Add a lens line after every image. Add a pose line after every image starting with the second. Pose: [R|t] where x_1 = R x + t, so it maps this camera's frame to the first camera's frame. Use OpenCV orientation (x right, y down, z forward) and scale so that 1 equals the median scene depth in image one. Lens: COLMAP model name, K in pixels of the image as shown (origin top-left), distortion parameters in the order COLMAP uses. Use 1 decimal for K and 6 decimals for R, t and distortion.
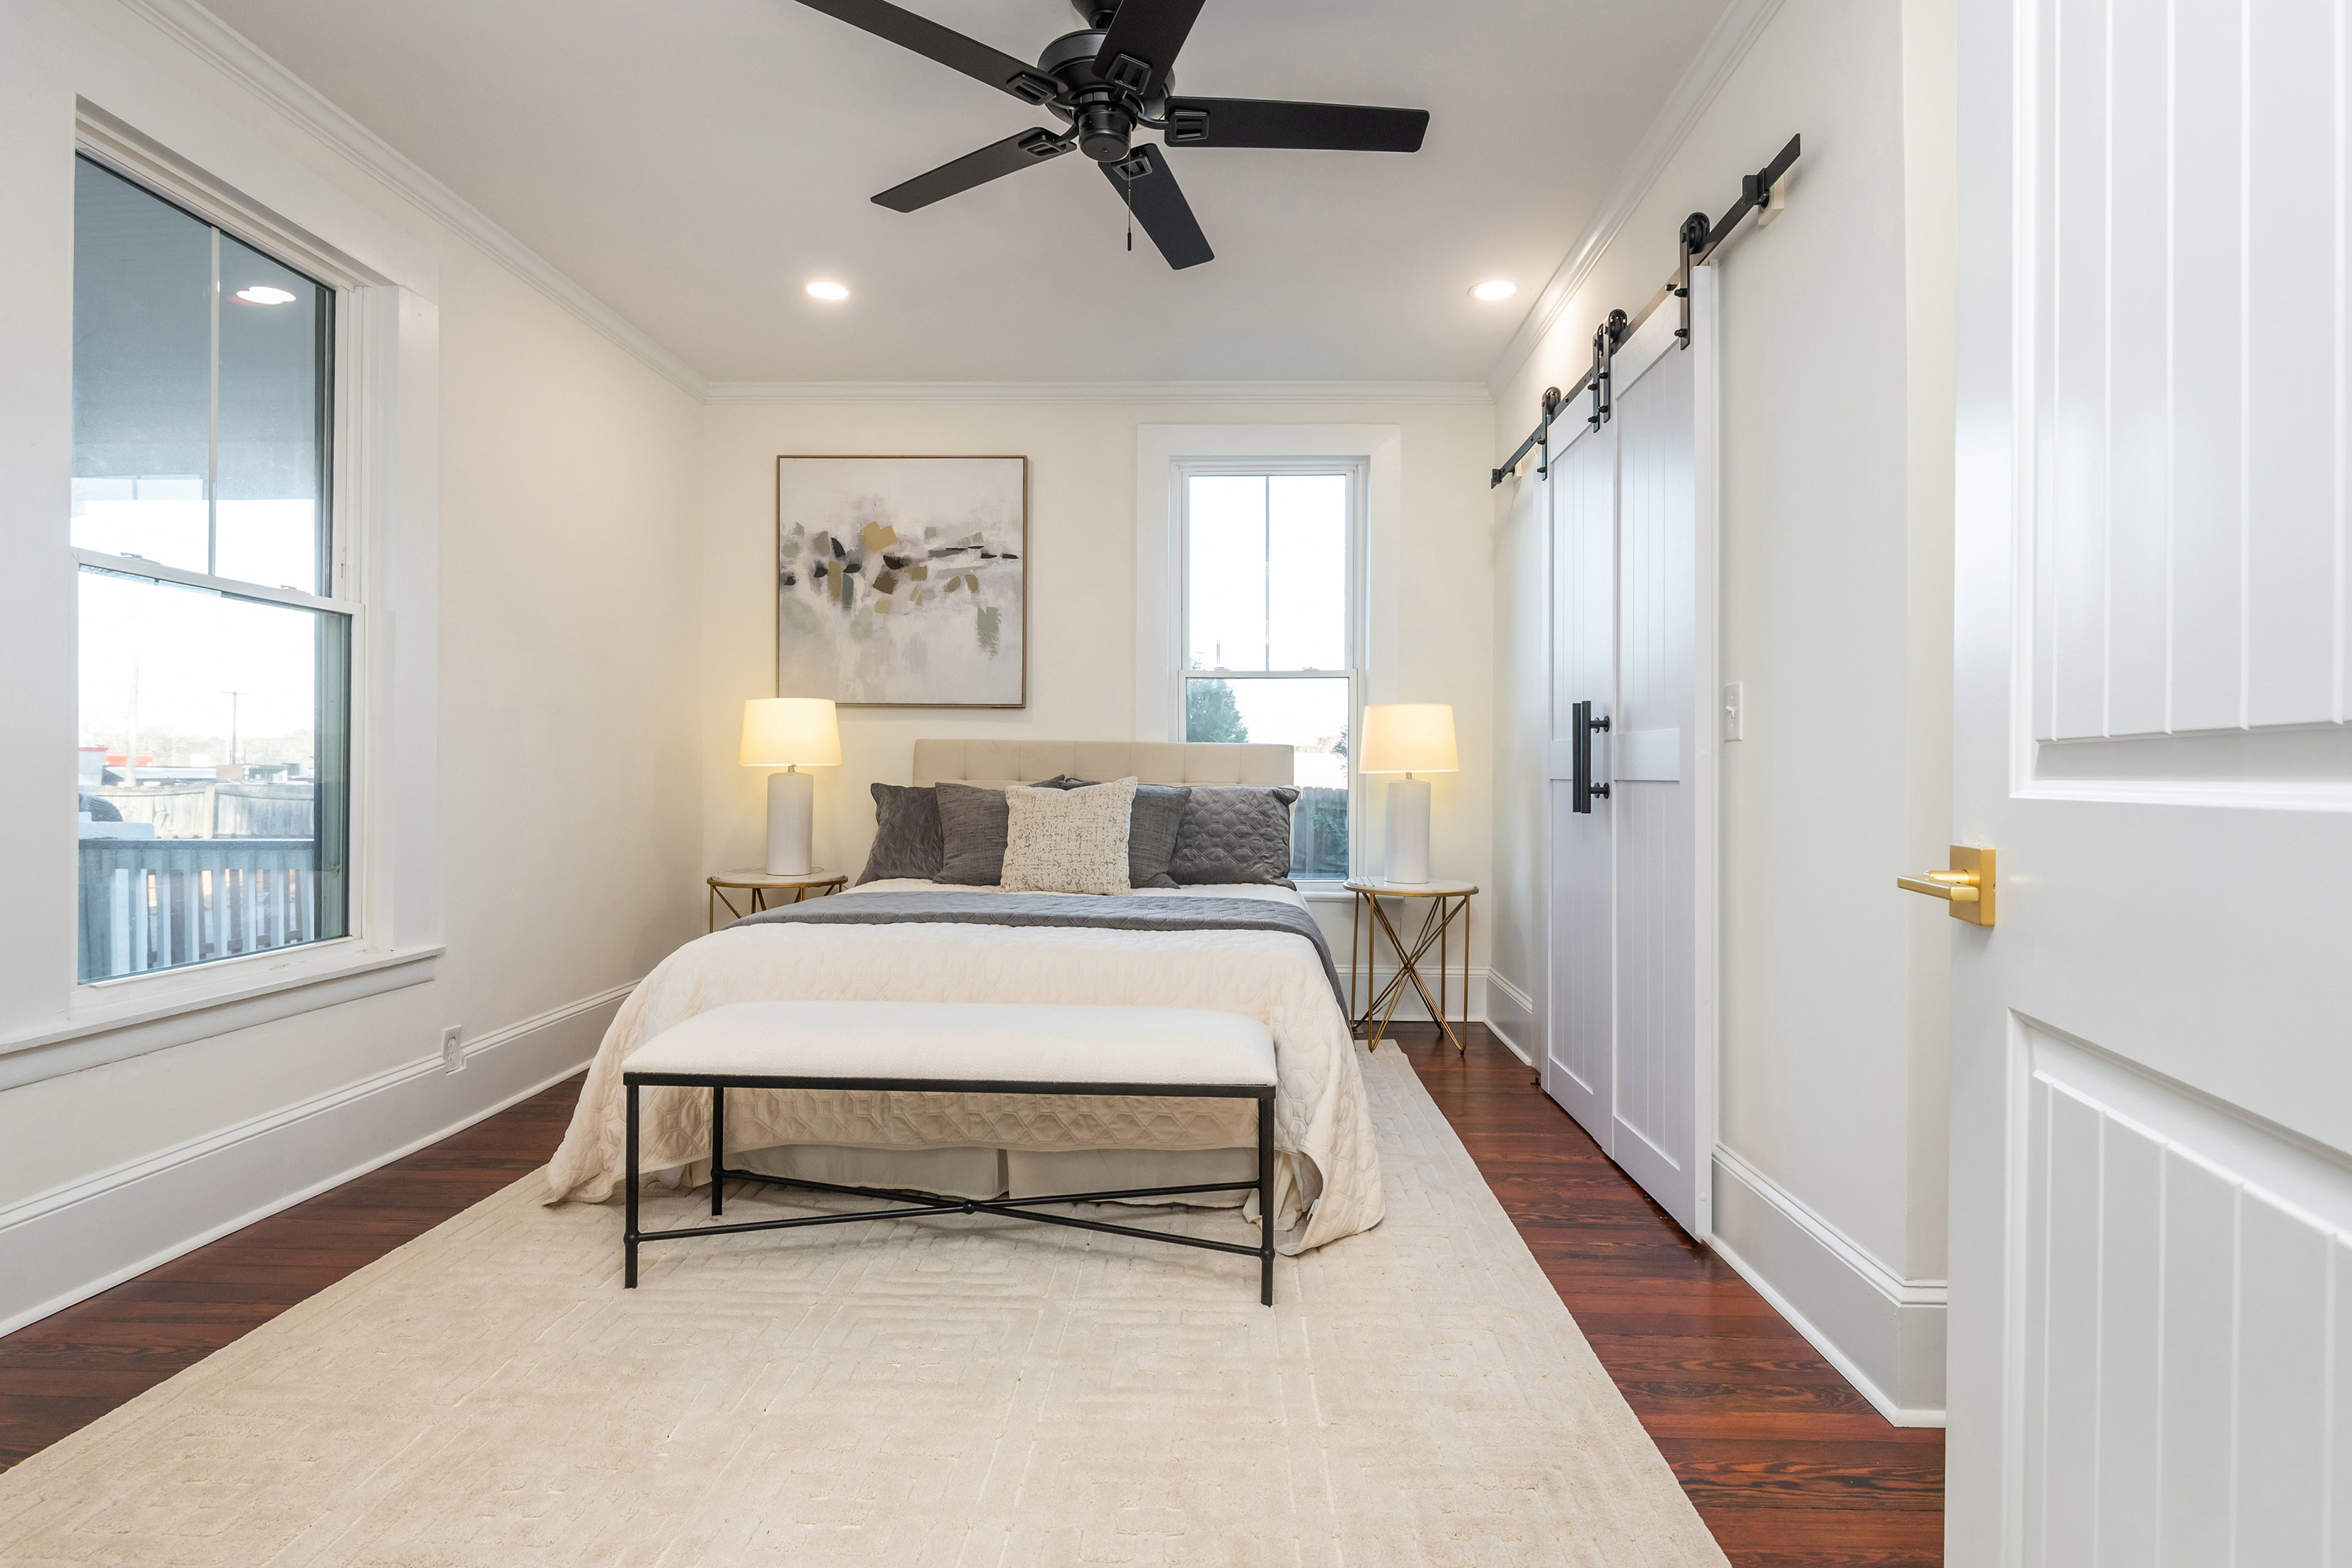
lens RADIAL K [[1130.9, 0, 1182.7], [0, 1130.9, 777.9], [0, 0, 1]] dist [0.013362, -0.004124]
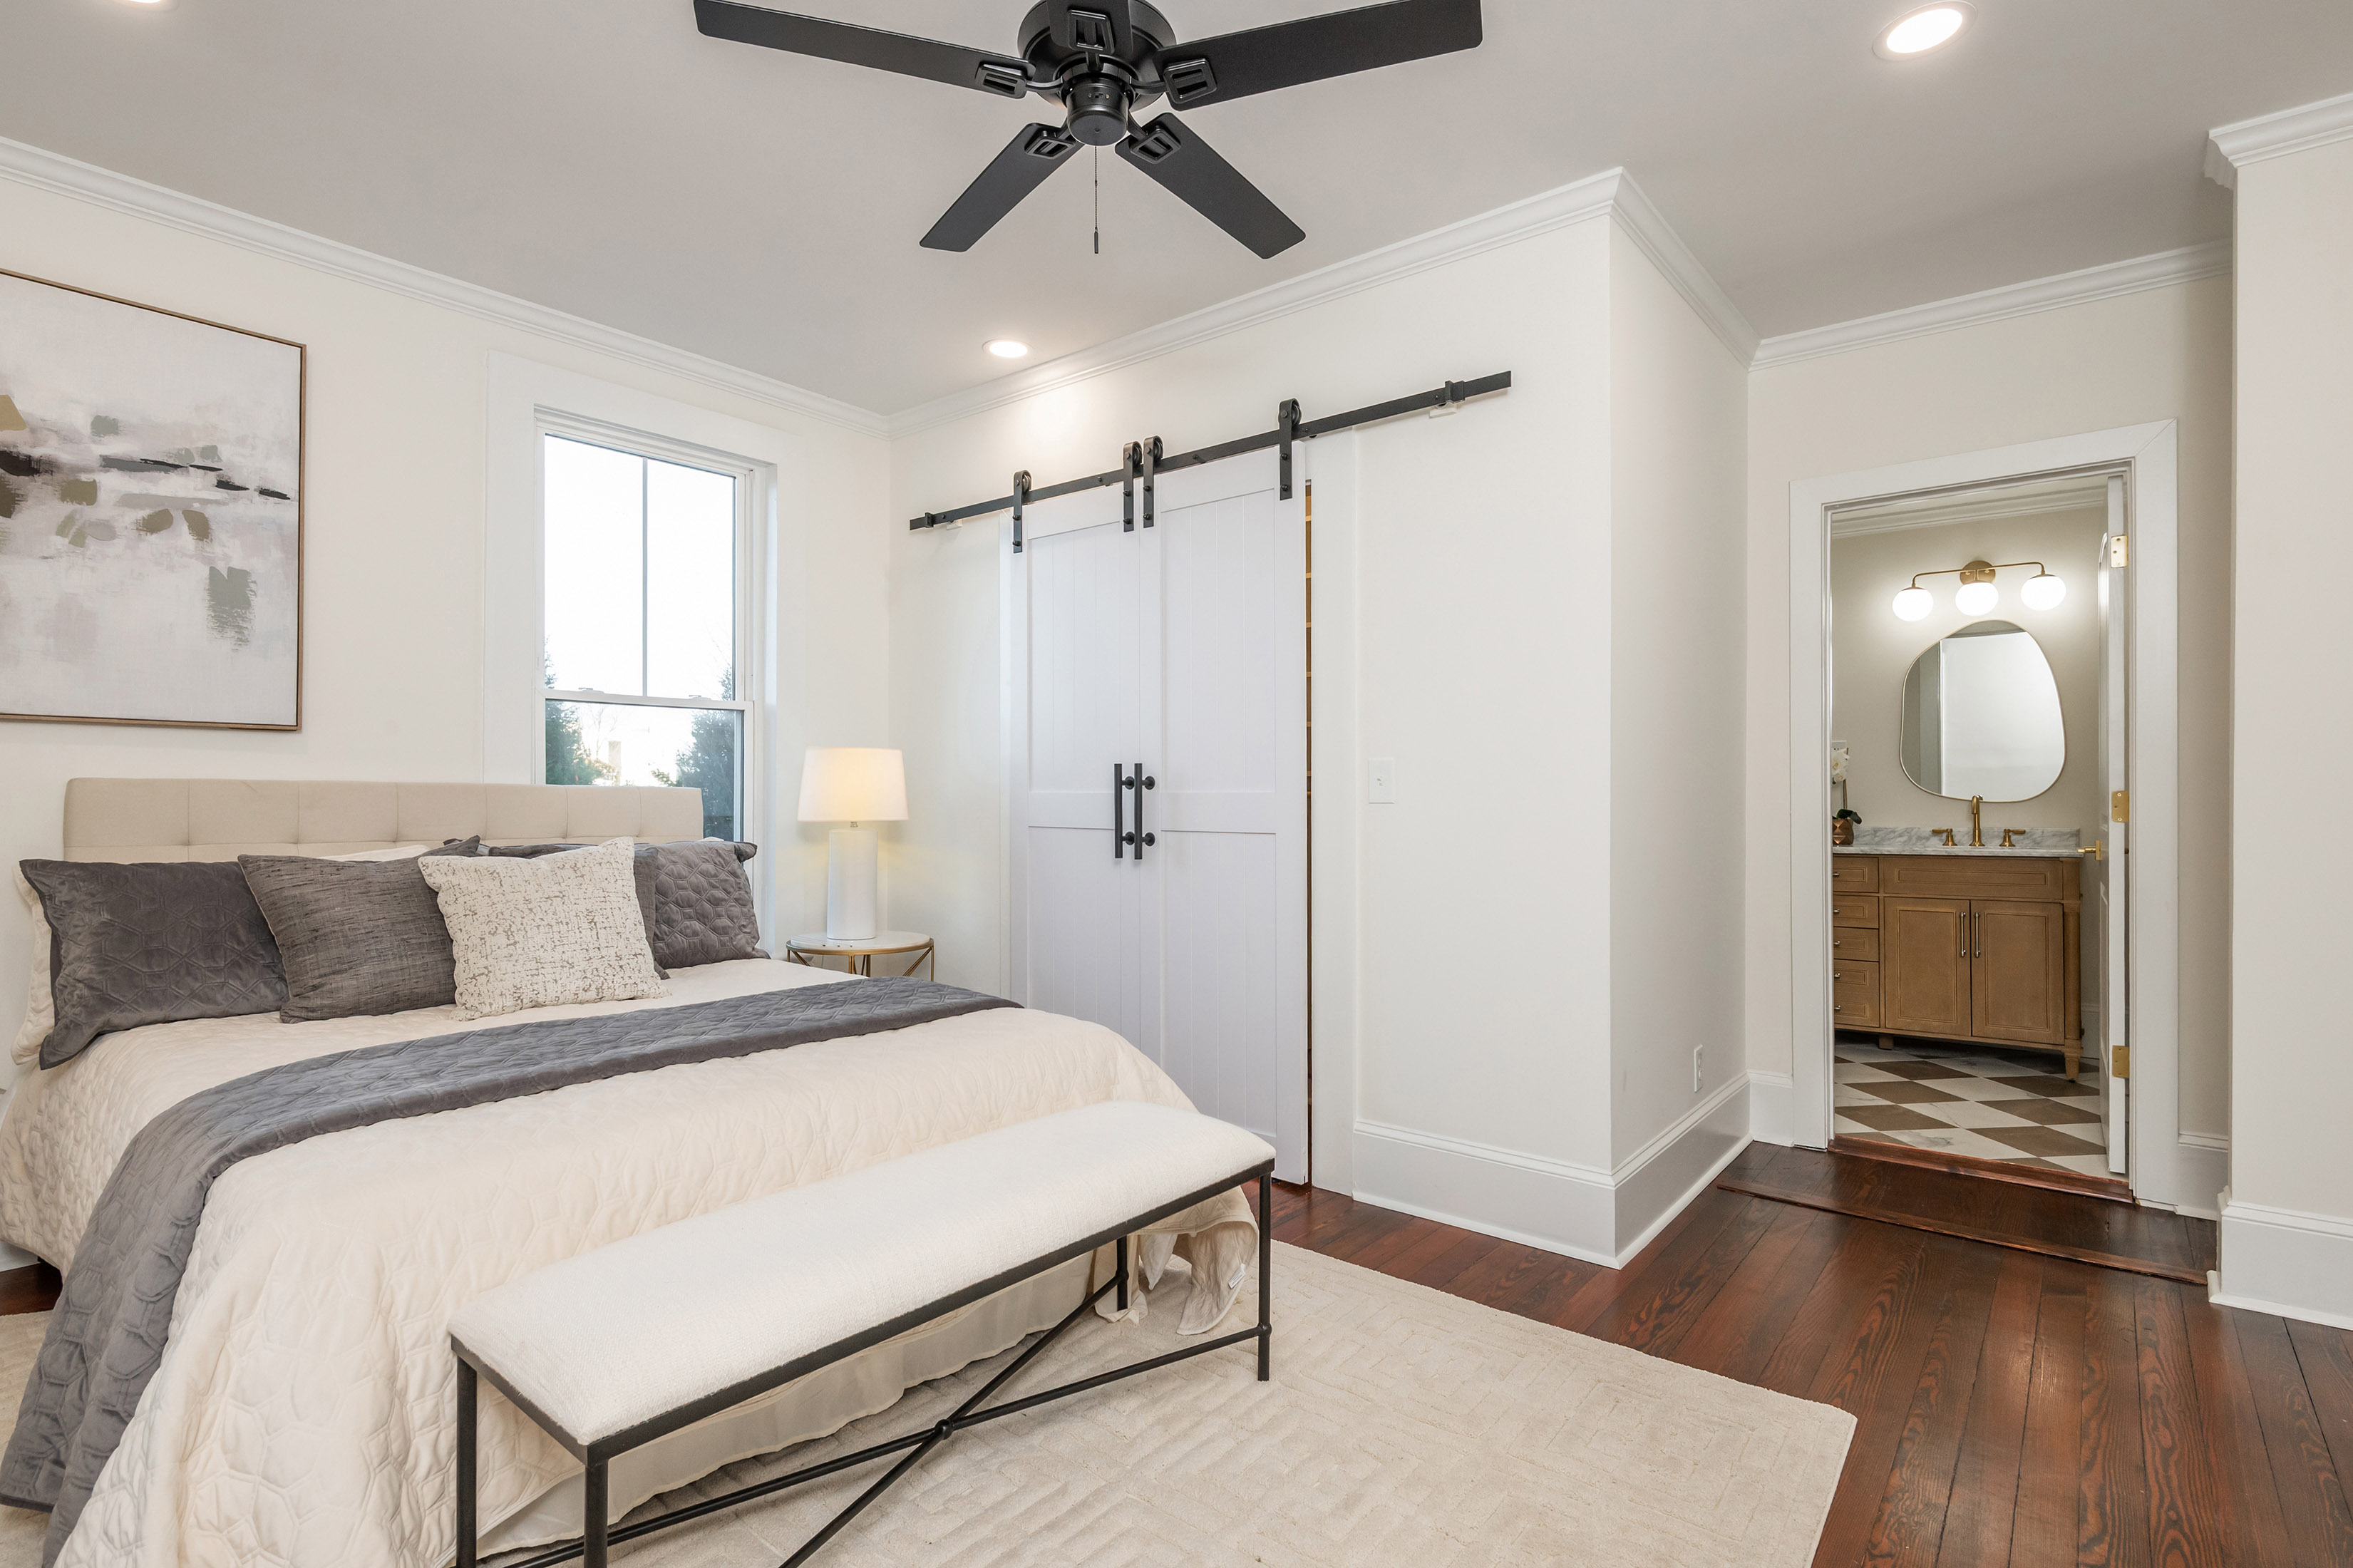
lens RADIAL K [[1131.3, 0, 1176.4], [0, 1131.3, 788.0], [0, 0, 1]] dist [0.013362, -0.004124]
pose [[0.615696, -0.000561, 0.787983, -0.346748], [0.004999, 0.999982, -0.003194, -0.024654], [-0.787968, 0.005905, 0.615688, 0.201778]]
